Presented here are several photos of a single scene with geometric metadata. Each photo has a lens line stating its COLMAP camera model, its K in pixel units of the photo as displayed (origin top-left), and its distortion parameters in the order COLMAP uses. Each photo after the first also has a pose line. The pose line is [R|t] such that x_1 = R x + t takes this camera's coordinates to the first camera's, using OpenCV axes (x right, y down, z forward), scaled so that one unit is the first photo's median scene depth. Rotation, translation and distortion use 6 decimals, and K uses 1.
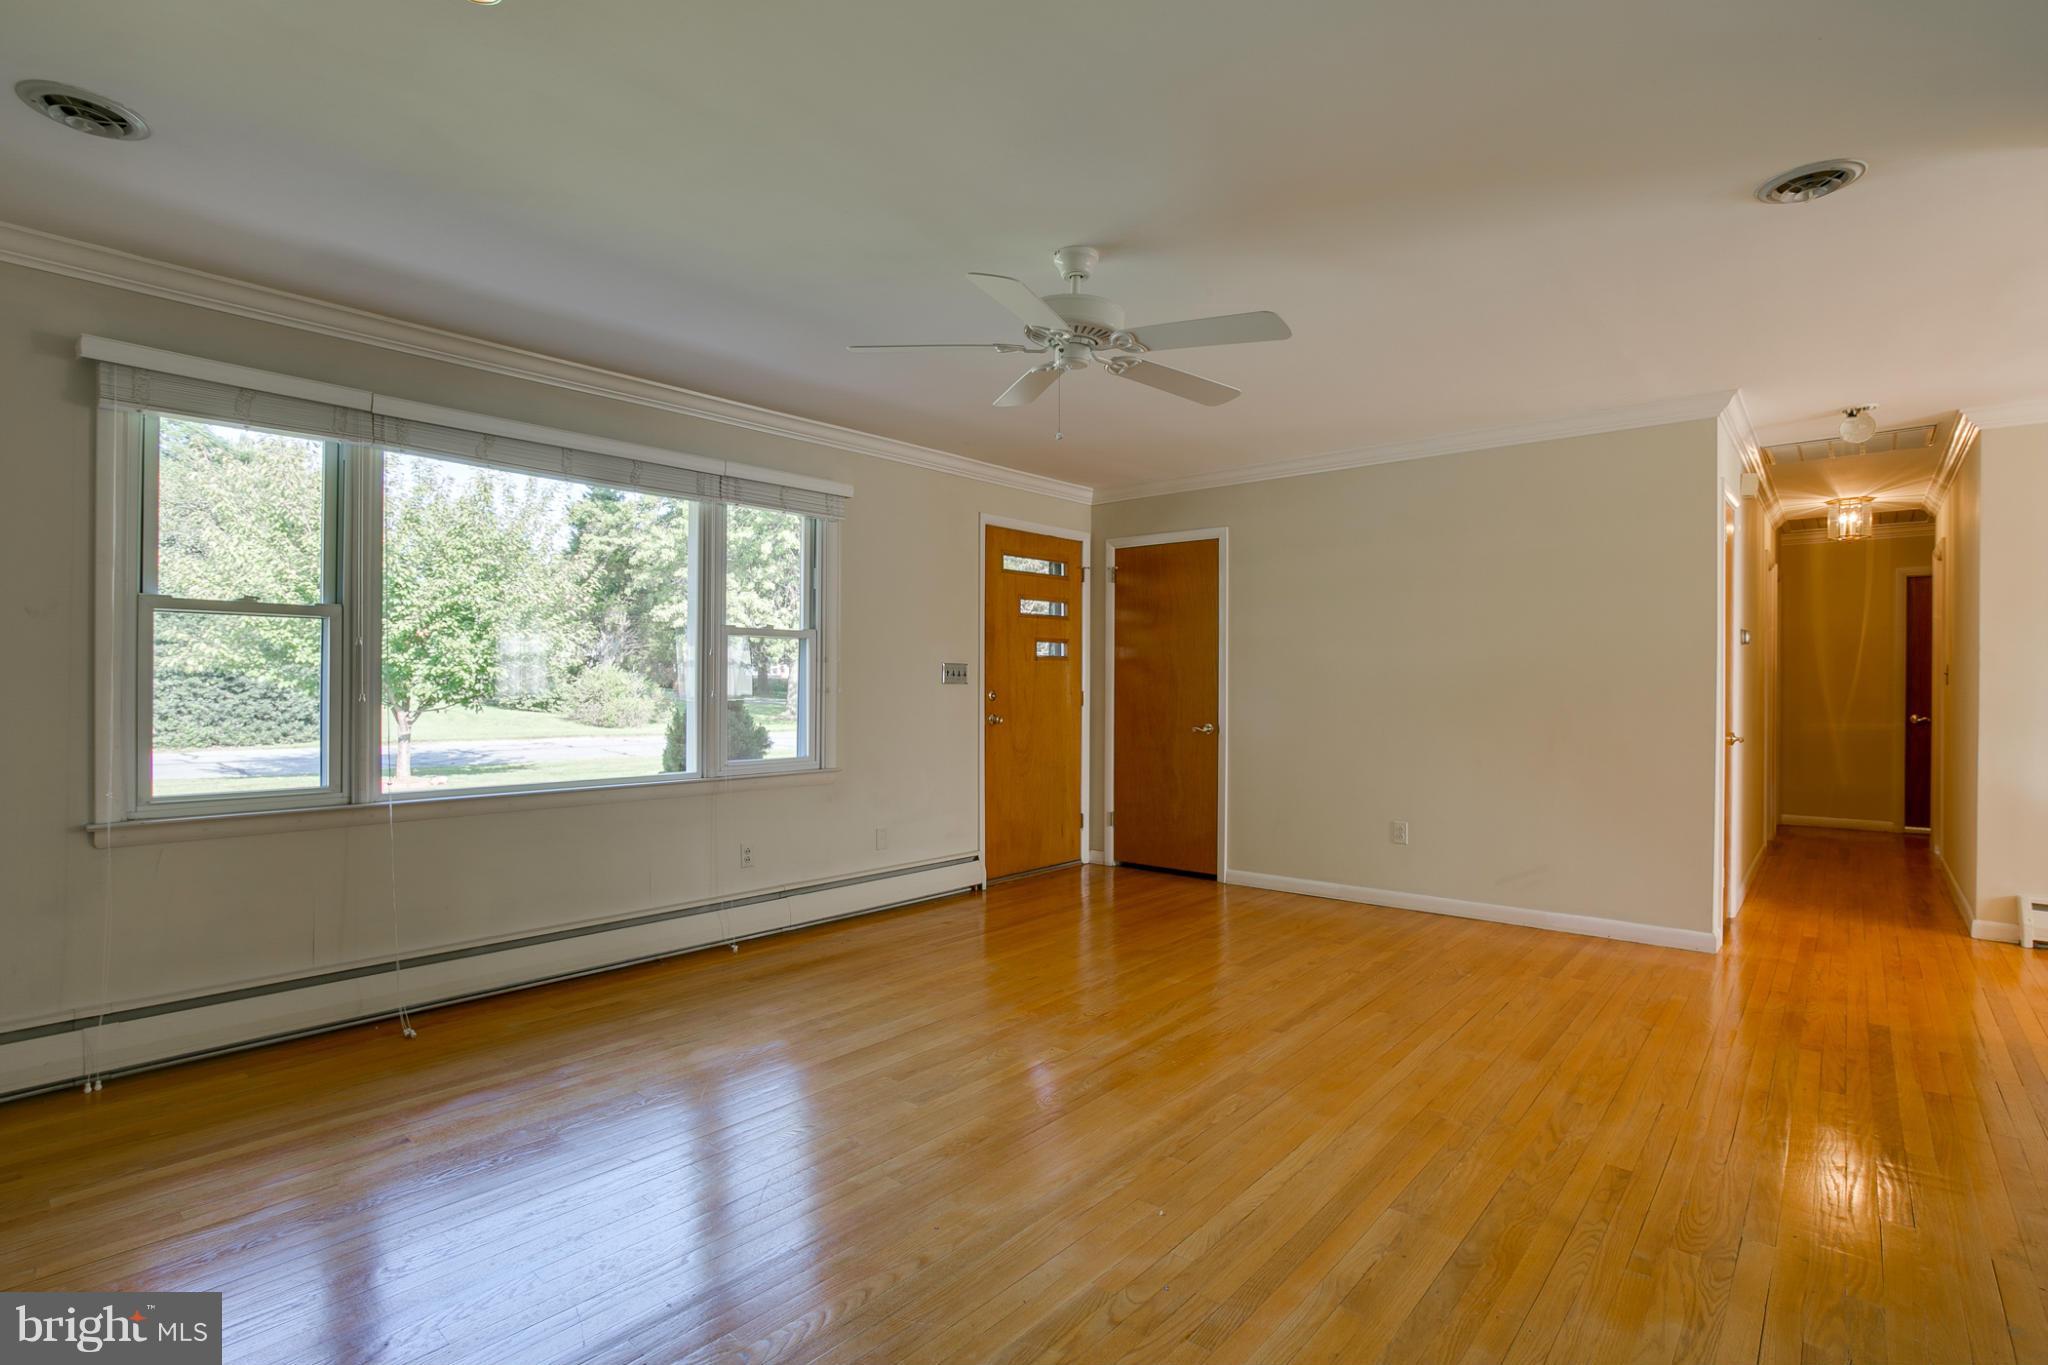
lens RADIAL K [[979.4, 0, 1021.7], [0, 979.4, 678.1], [0, 0, 1]] dist [-0.044421, 0.015115]
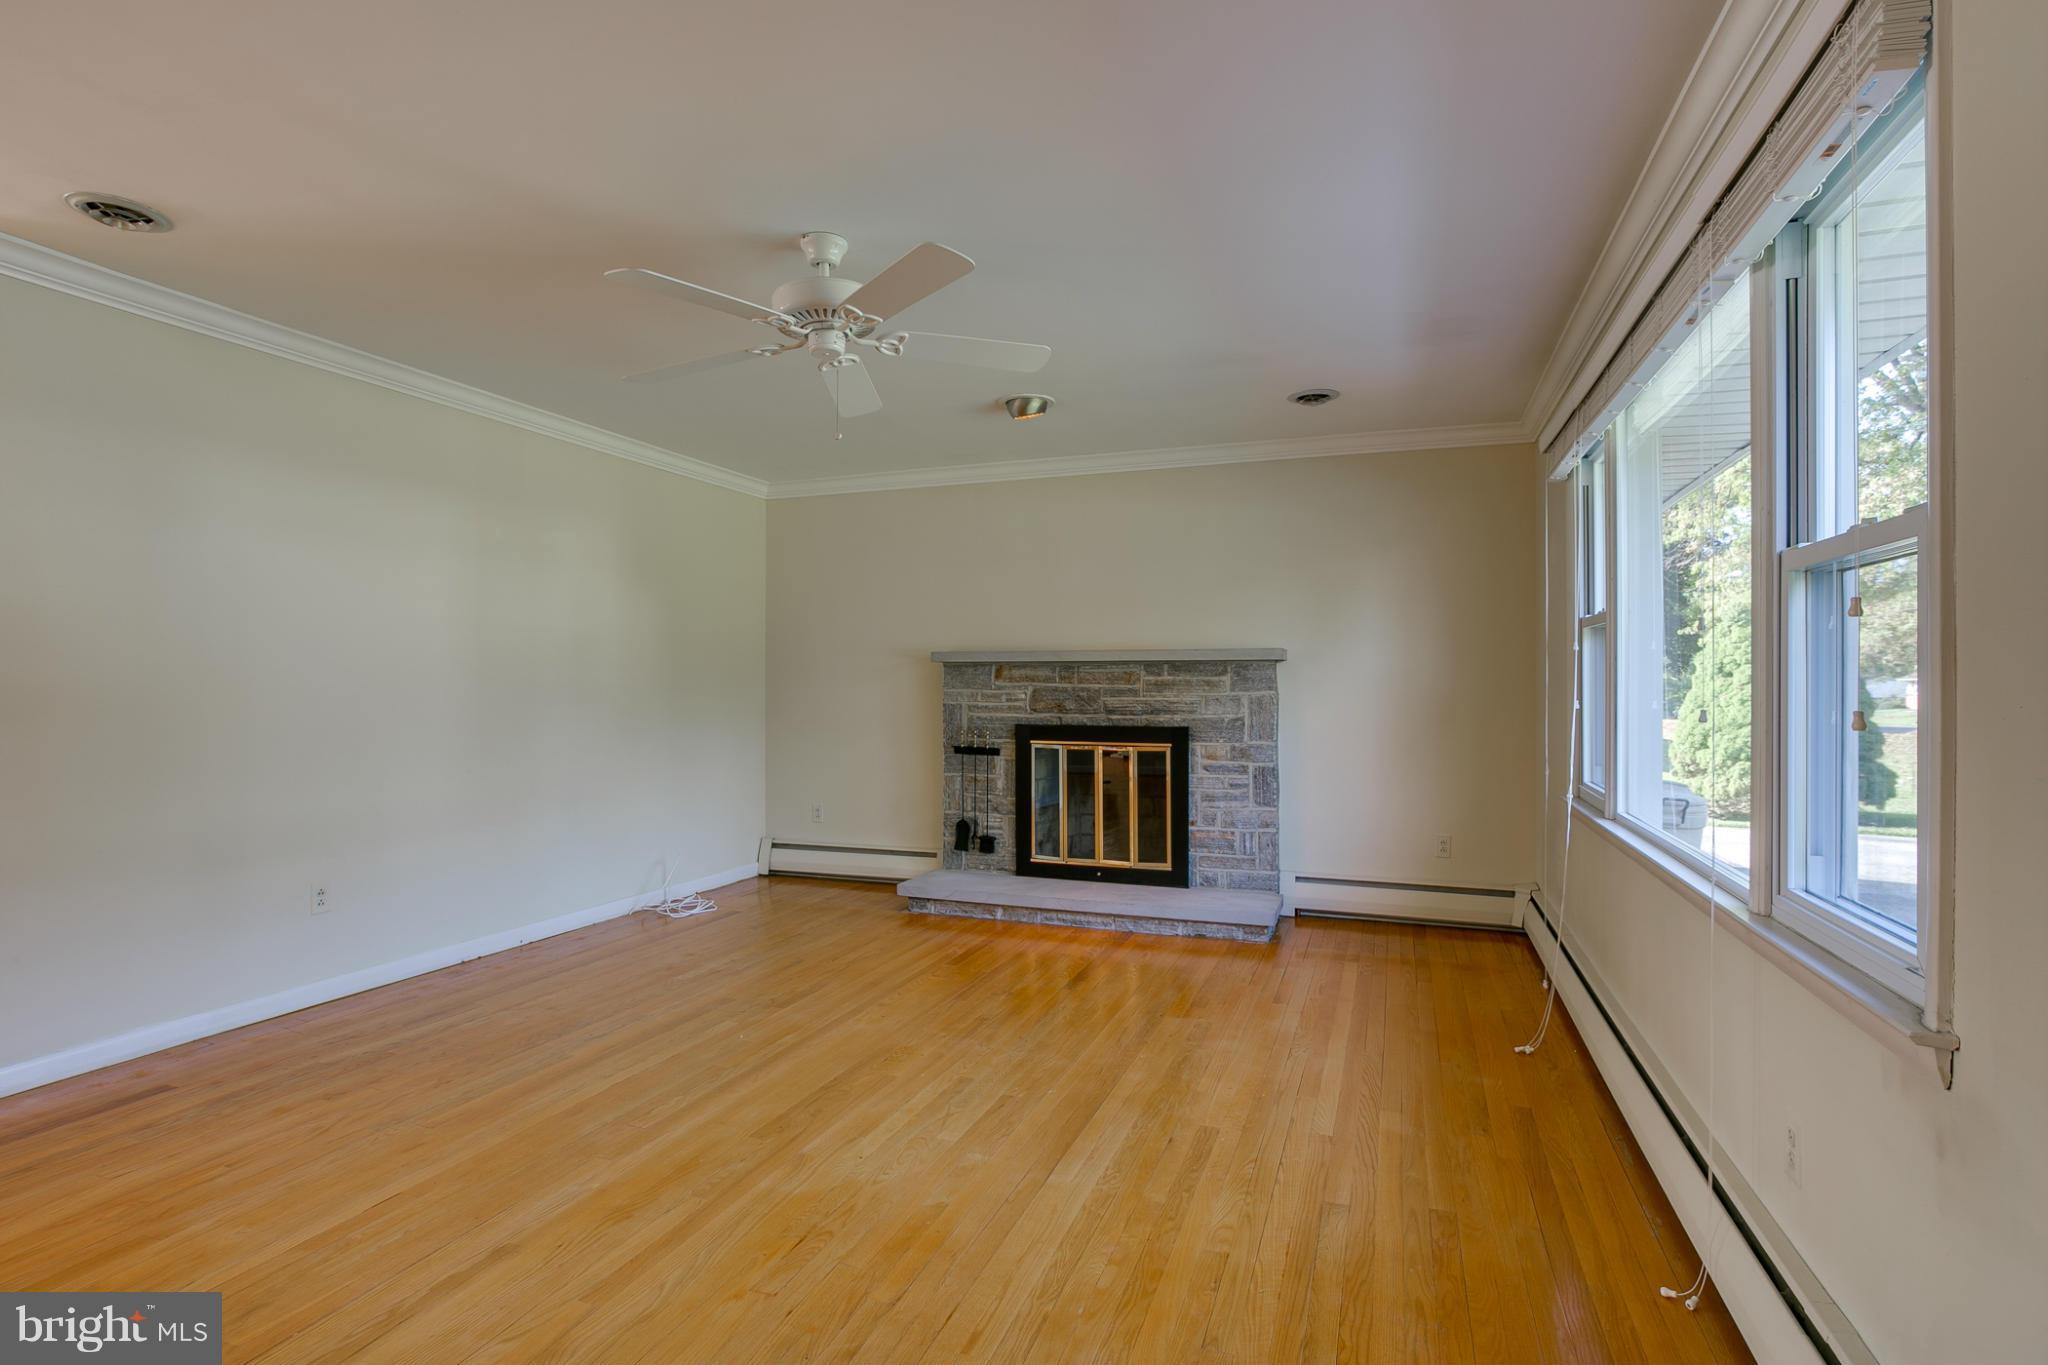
lens RADIAL K [[979.4, 0, 1028.4], [0, 979.4, 678.9], [0, 0, 1]] dist [-0.044421, 0.015115]
pose [[-0.931639, -0.011817, -0.363194, 0.141954], [-0.007477, 0.999883, -0.013355, 0.011159], [0.363309, -0.009727, -0.931618, 1.352793]]
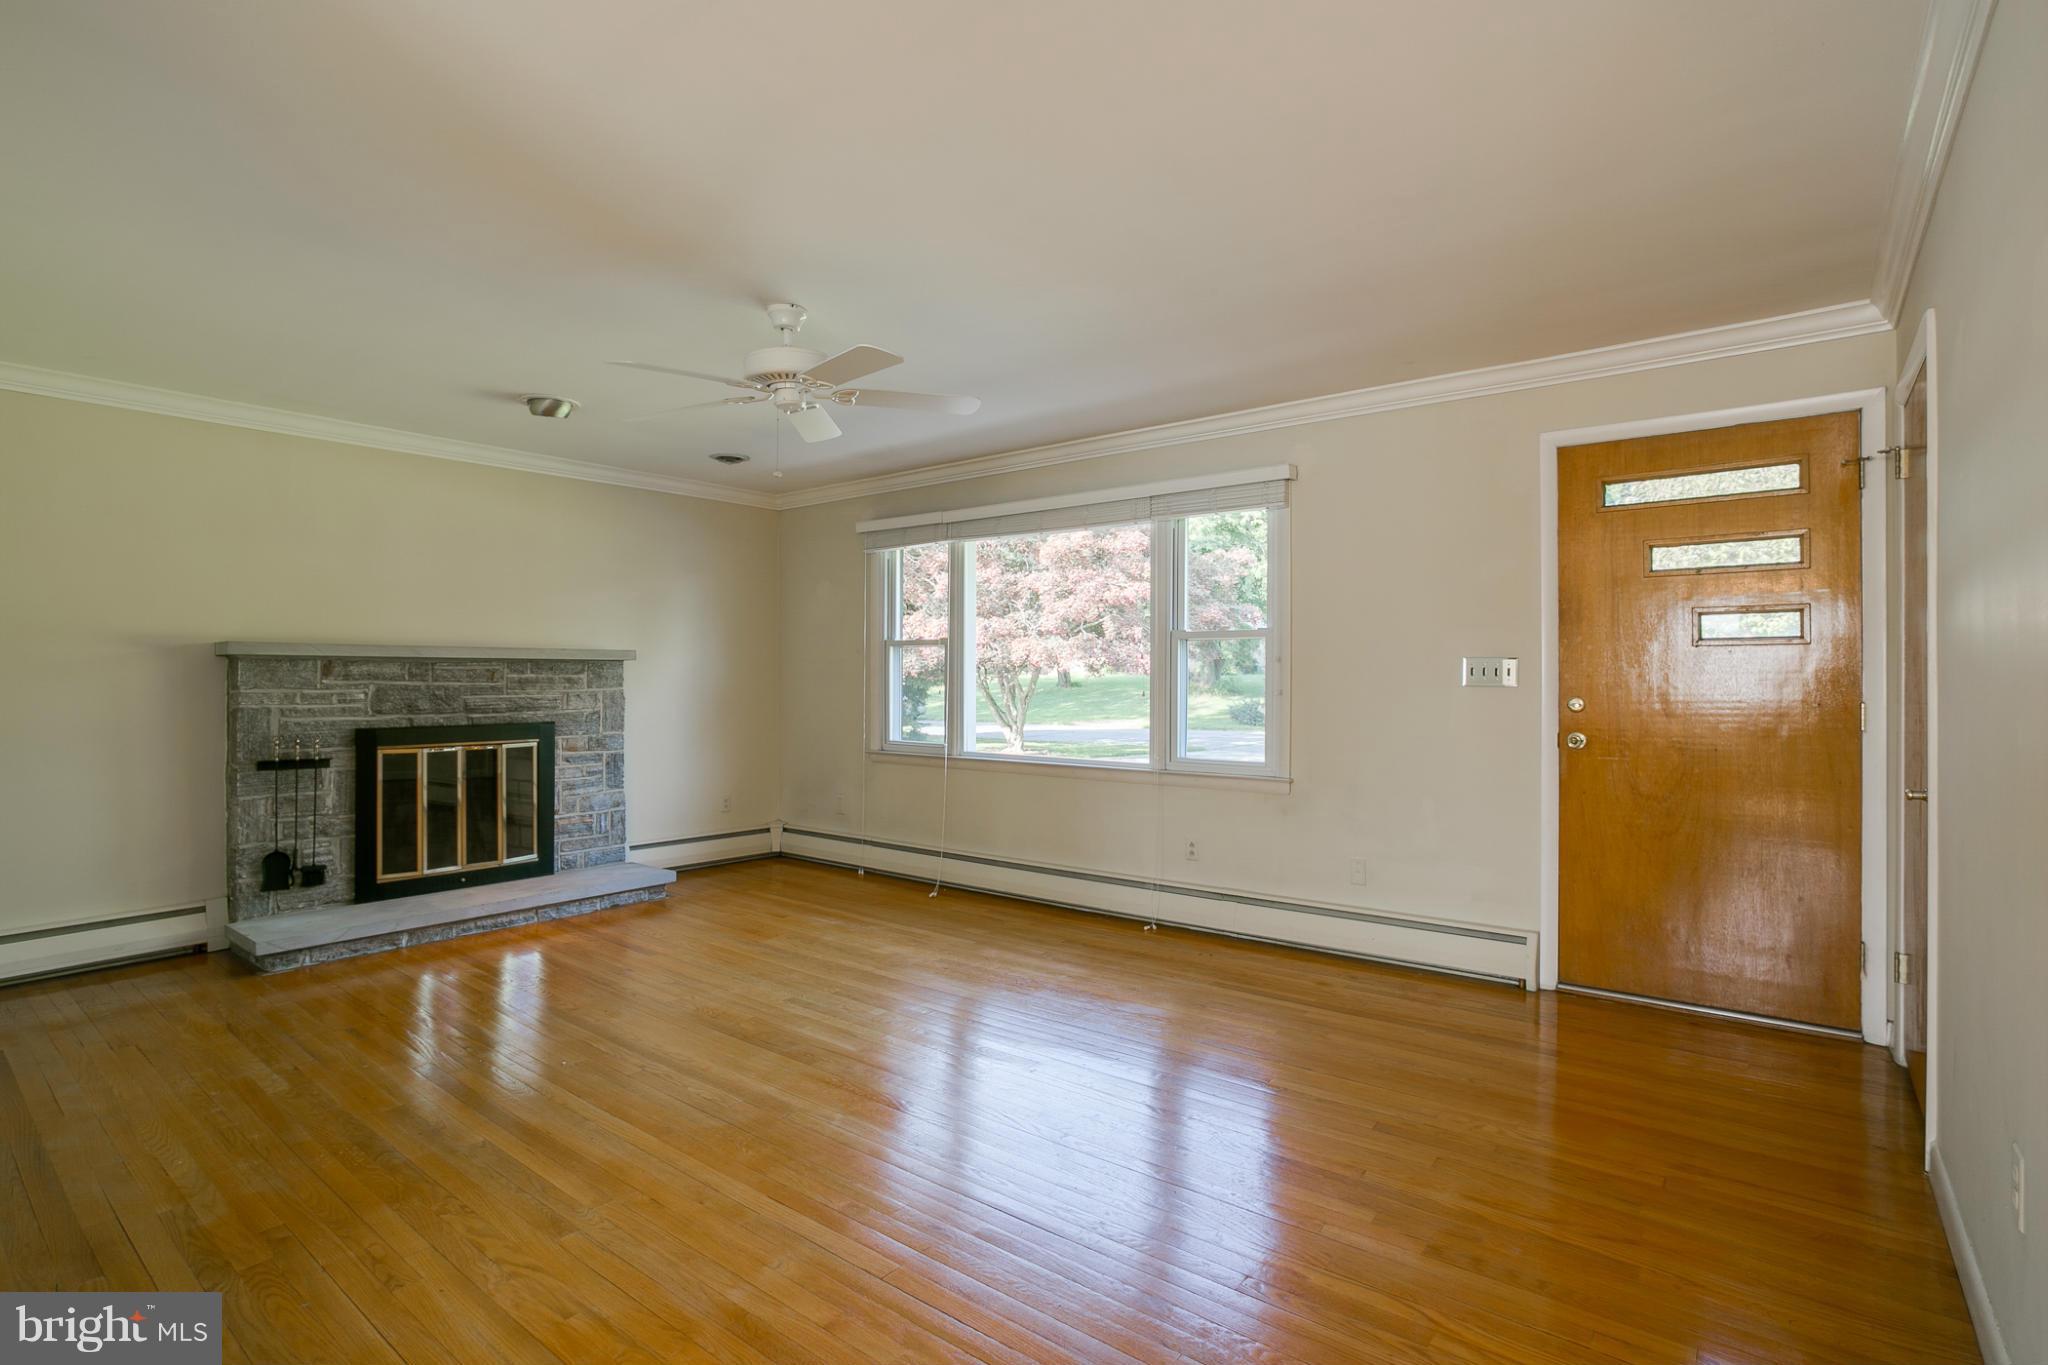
lens RADIAL K [[979.4, 0, 1030.6], [0, 979.4, 677.3], [0, 0, 1]] dist [-0.044421, 0.015115]
pose [[0.056528, -0.006098, -0.998382, 0.831012], [0.002592, 0.999979, -0.005961, 0.003449], [0.998398, -0.002250, 0.056543, 0.841874]]
